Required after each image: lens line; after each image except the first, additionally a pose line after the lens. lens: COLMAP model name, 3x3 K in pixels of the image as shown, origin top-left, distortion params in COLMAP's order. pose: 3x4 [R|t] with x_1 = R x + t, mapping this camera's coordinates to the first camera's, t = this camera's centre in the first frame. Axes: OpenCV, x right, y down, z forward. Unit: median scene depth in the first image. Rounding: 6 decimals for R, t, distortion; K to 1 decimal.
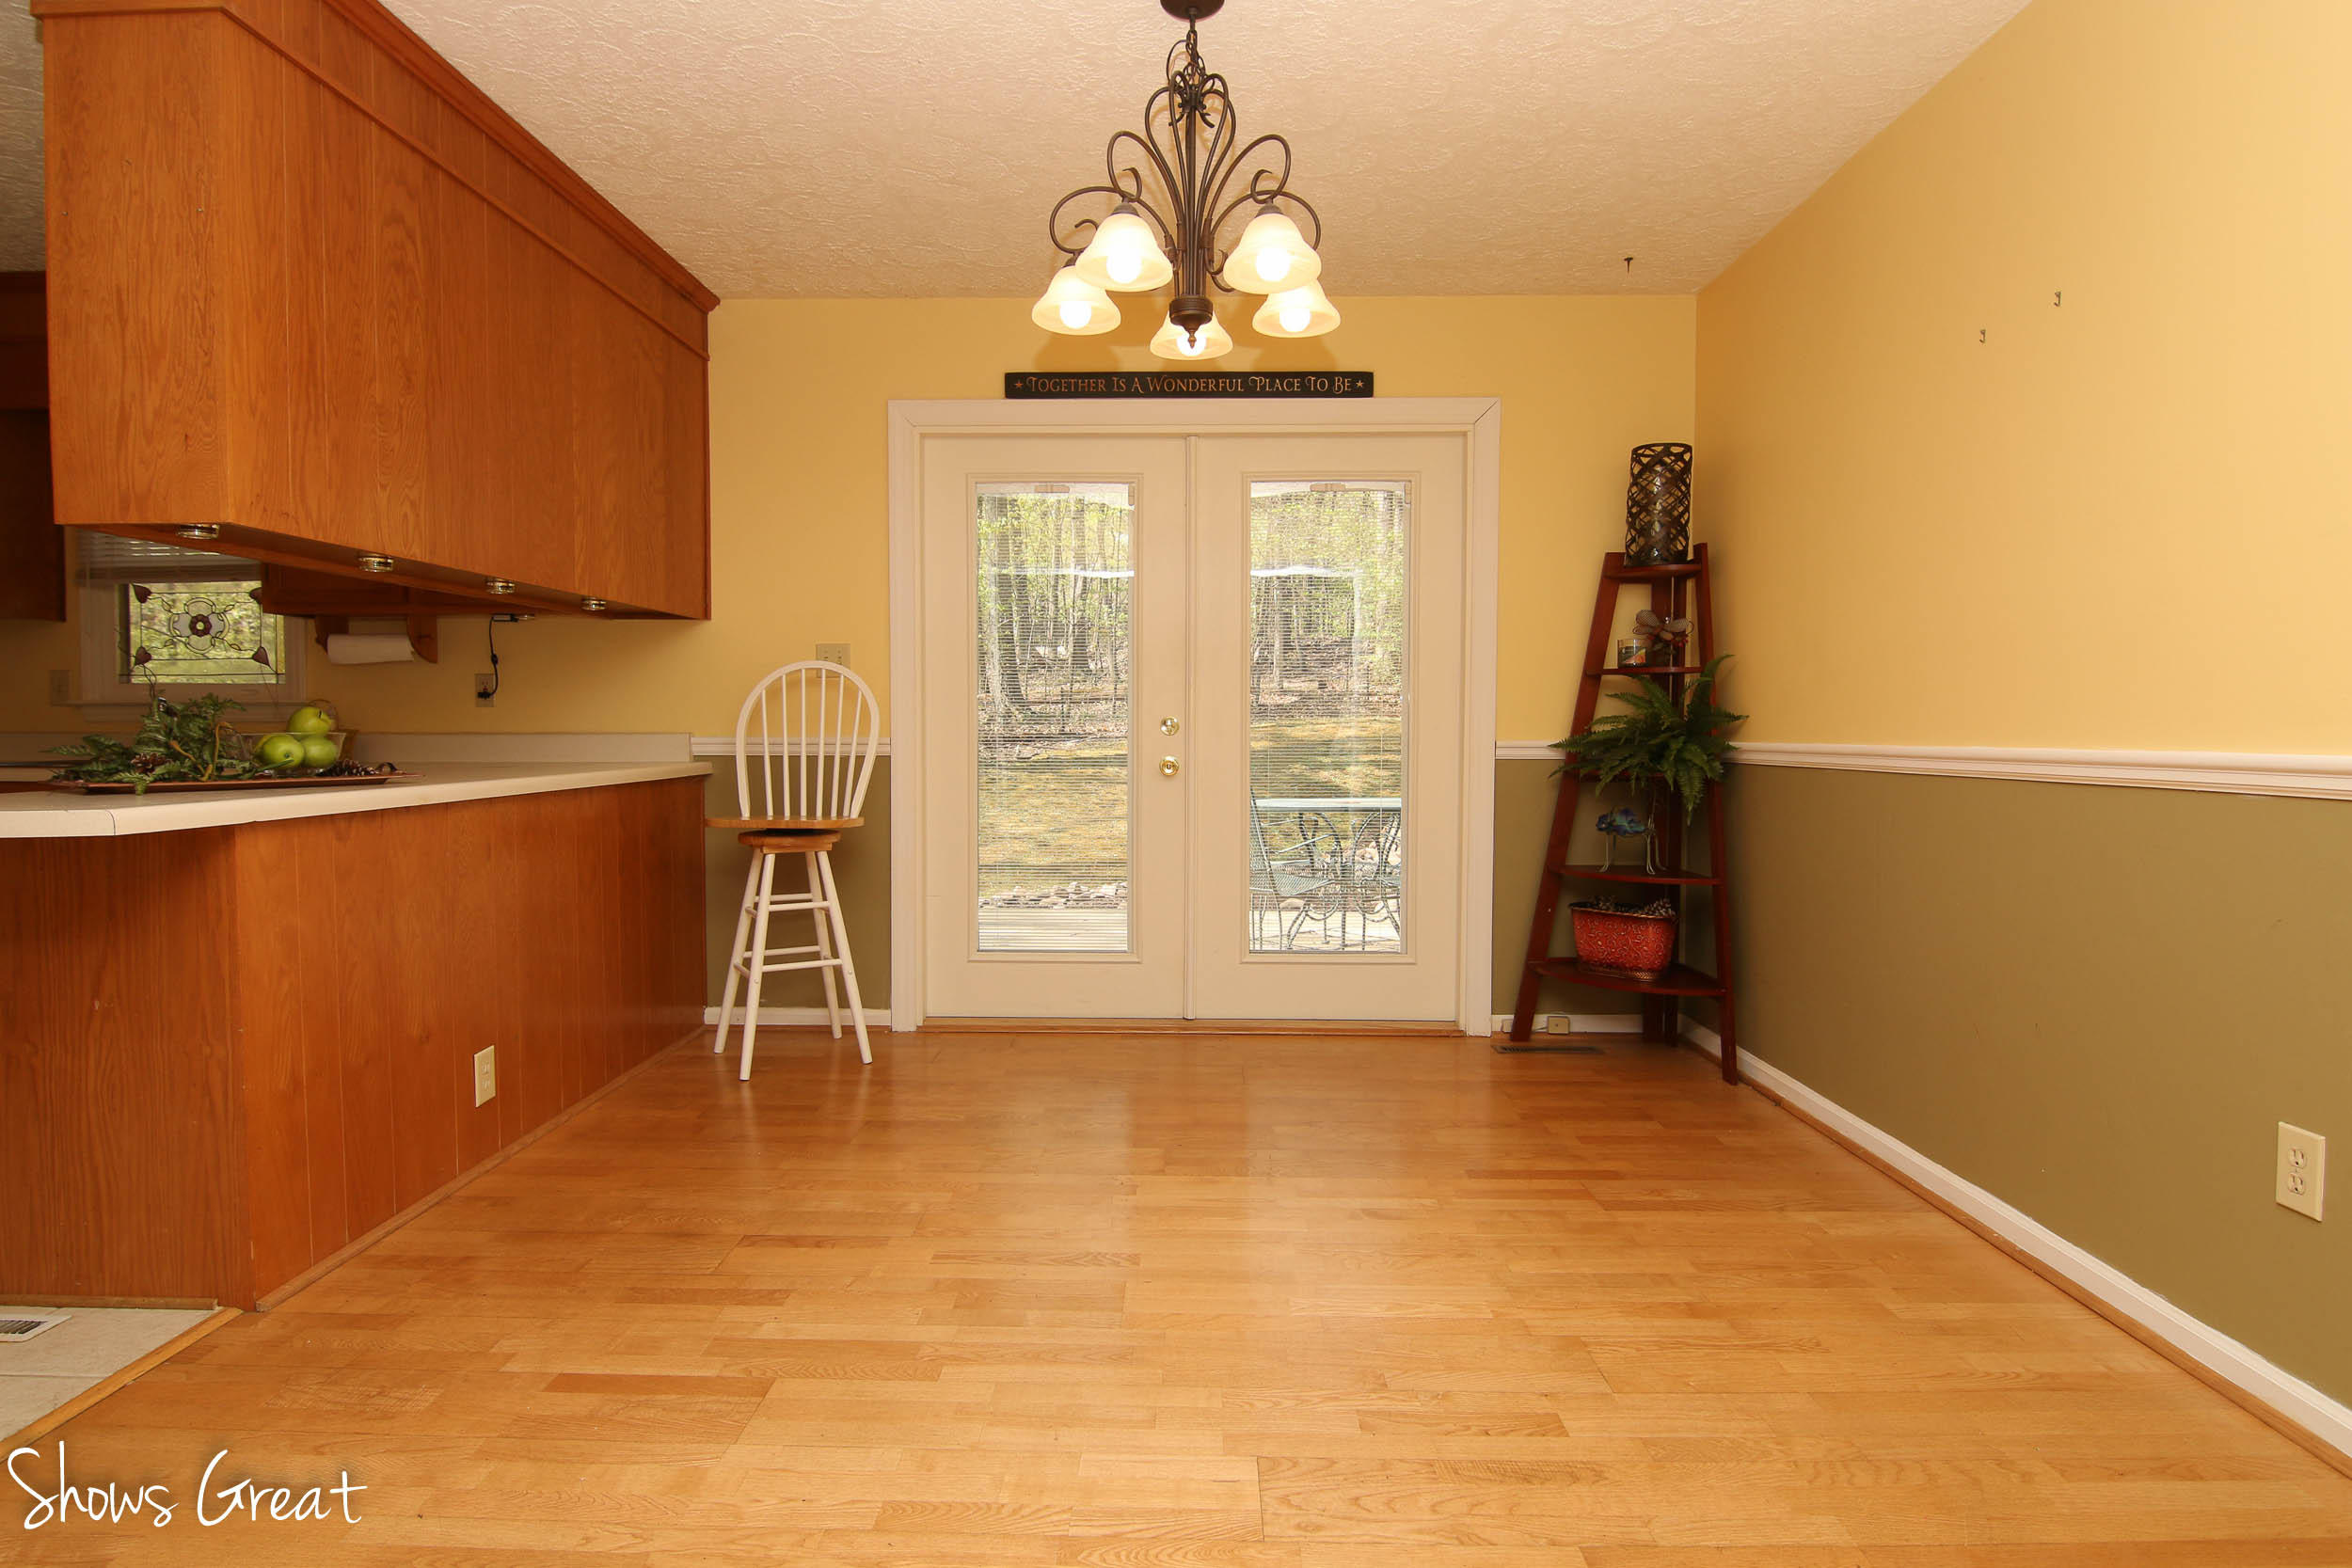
lens RADIAL K [[1290.2, 0, 1175.2], [0, 1290.2, 780.9], [0, 0, 1]] dist [-0.010284, -0.007422]
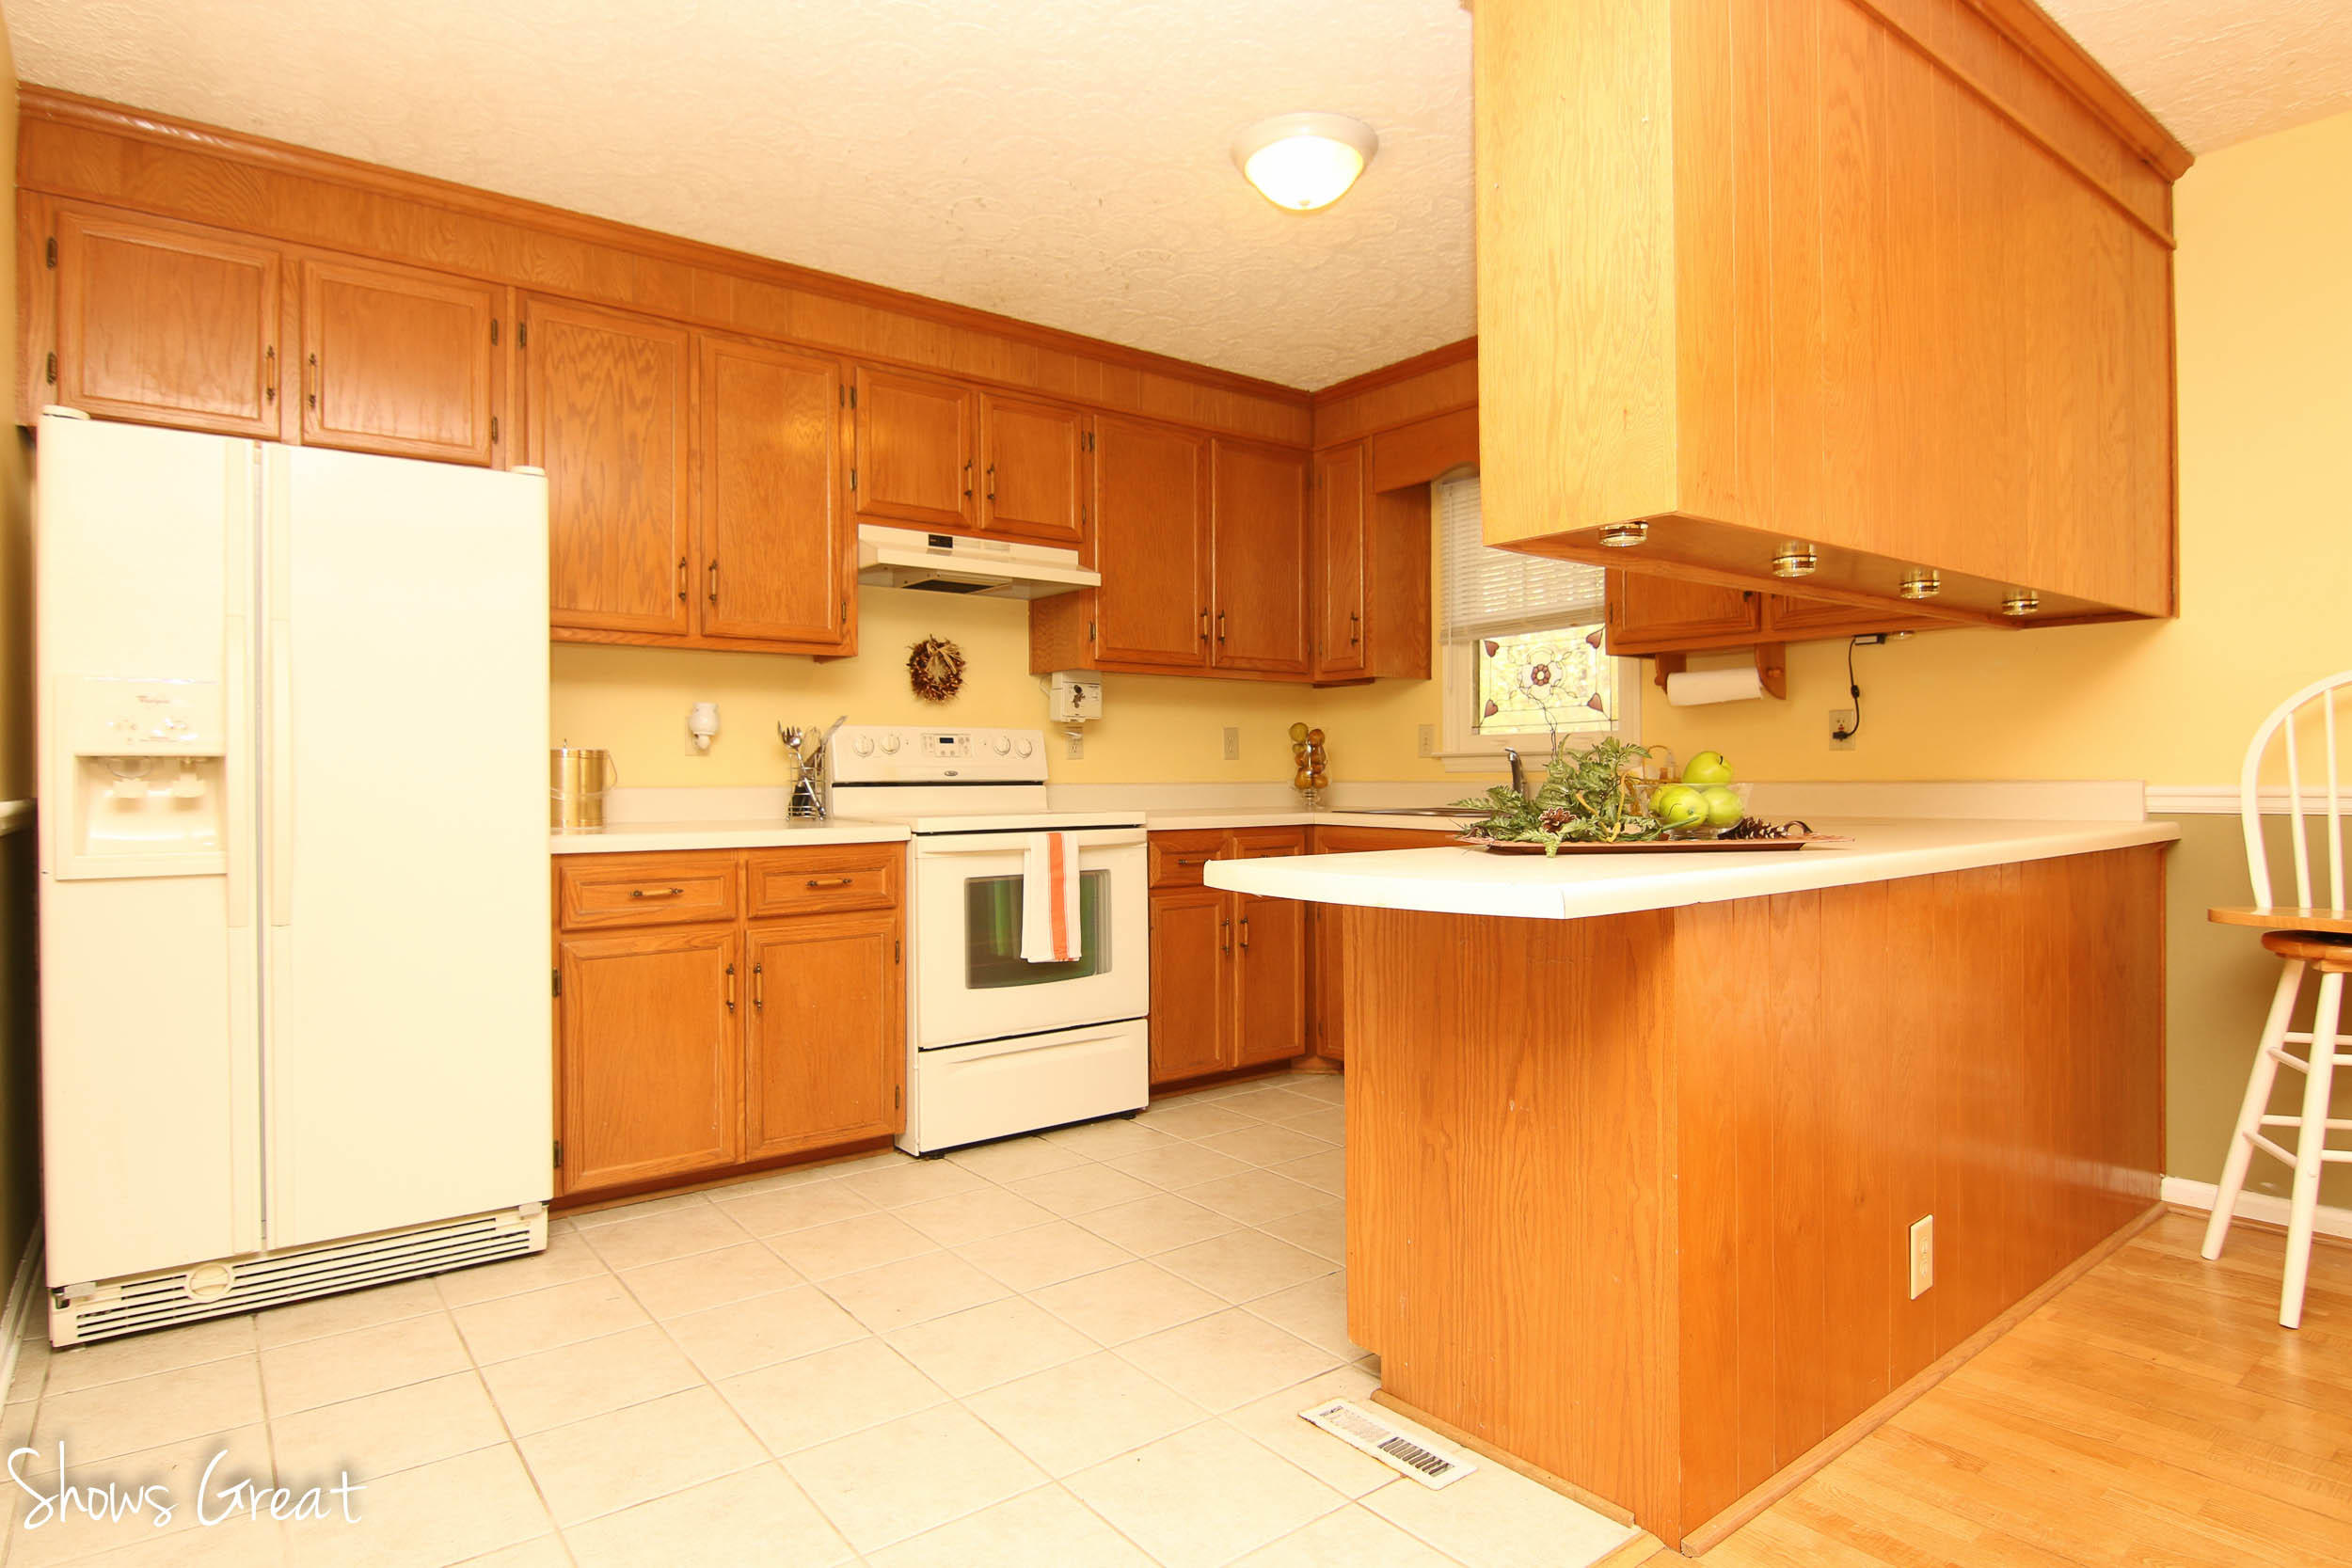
lens RADIAL K [[1290.2, 0, 1174.2], [0, 1290.2, 781.3], [0, 0, 1]] dist [-0.010284, -0.007422]
pose [[0.636780, -0.004290, -0.771034, -0.269682], [-0.023035, 0.999432, -0.024585, -0.011309], [0.770702, 0.033416, 0.636319, 0.226027]]
